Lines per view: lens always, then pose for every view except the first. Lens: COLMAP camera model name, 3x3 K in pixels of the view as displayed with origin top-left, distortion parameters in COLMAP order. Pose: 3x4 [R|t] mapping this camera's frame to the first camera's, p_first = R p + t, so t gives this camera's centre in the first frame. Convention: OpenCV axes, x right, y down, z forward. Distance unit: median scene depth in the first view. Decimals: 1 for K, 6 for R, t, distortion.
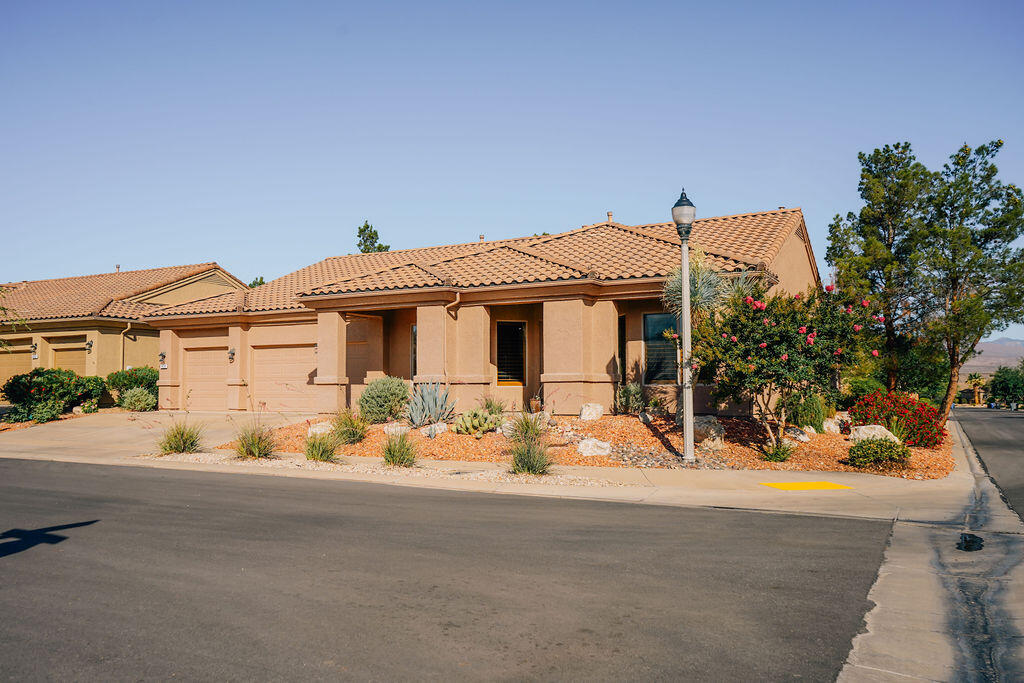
lens RADIAL K [[803.8, 0, 511.8], [0, 803.8, 349.9], [0, 0, 1]] dist [0.018536, 0.002867]
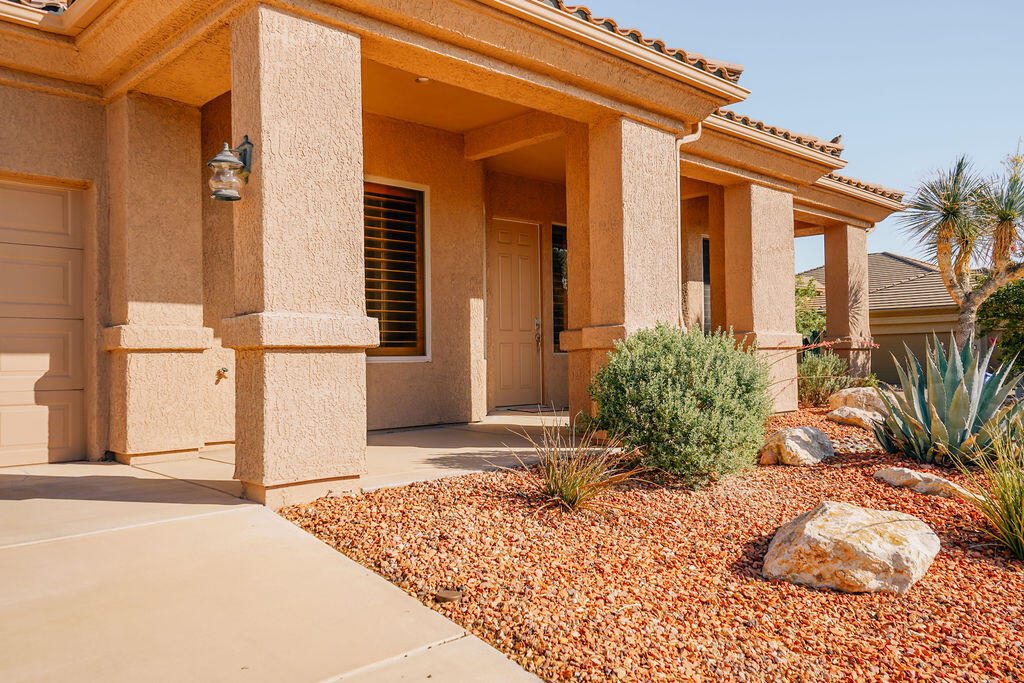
lens RADIAL K [[803.8, 0, 511.8], [0, 803.8, 349.9], [0, 0, 1]] dist [0.018536, 0.002867]
pose [[0.316009, 0.009207, 0.948711, -0.454528], [-0.038923, 0.999237, 0.003268, 0.043163], [-0.947957, -0.037959, 0.316127, 0.950000]]
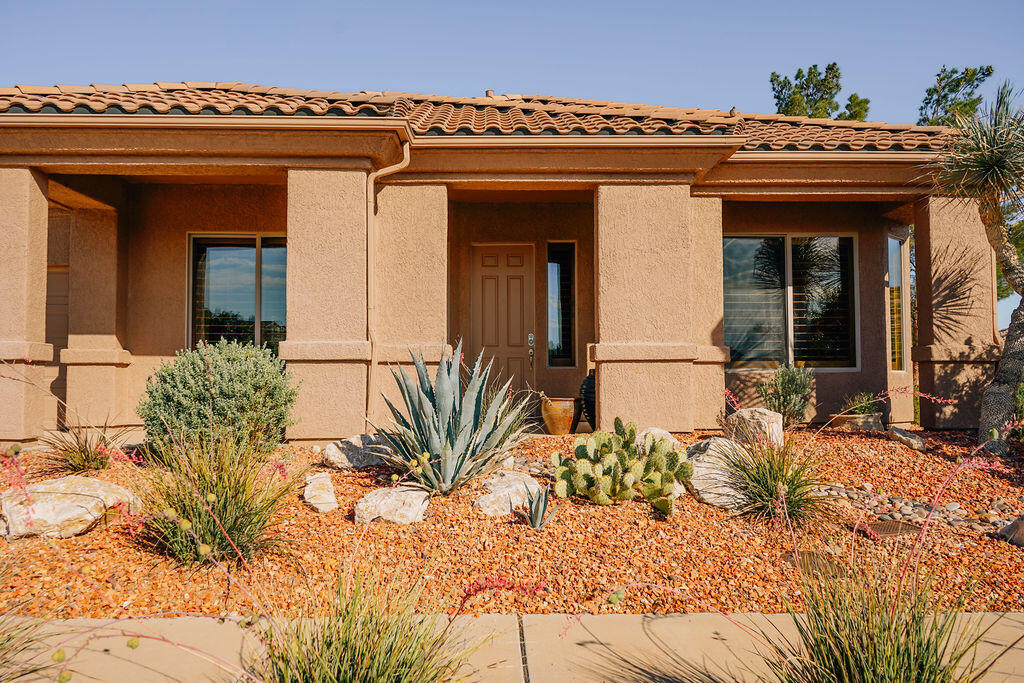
lens RADIAL K [[803.8, 0, 511.8], [0, 803.8, 349.9], [0, 0, 1]] dist [0.018536, 0.002867]
pose [[0.872845, 0.019797, 0.487595, -0.217475], [-0.026312, 0.999633, 0.006515, 0.030608], [-0.487287, -0.018517, 0.873046, 0.604462]]
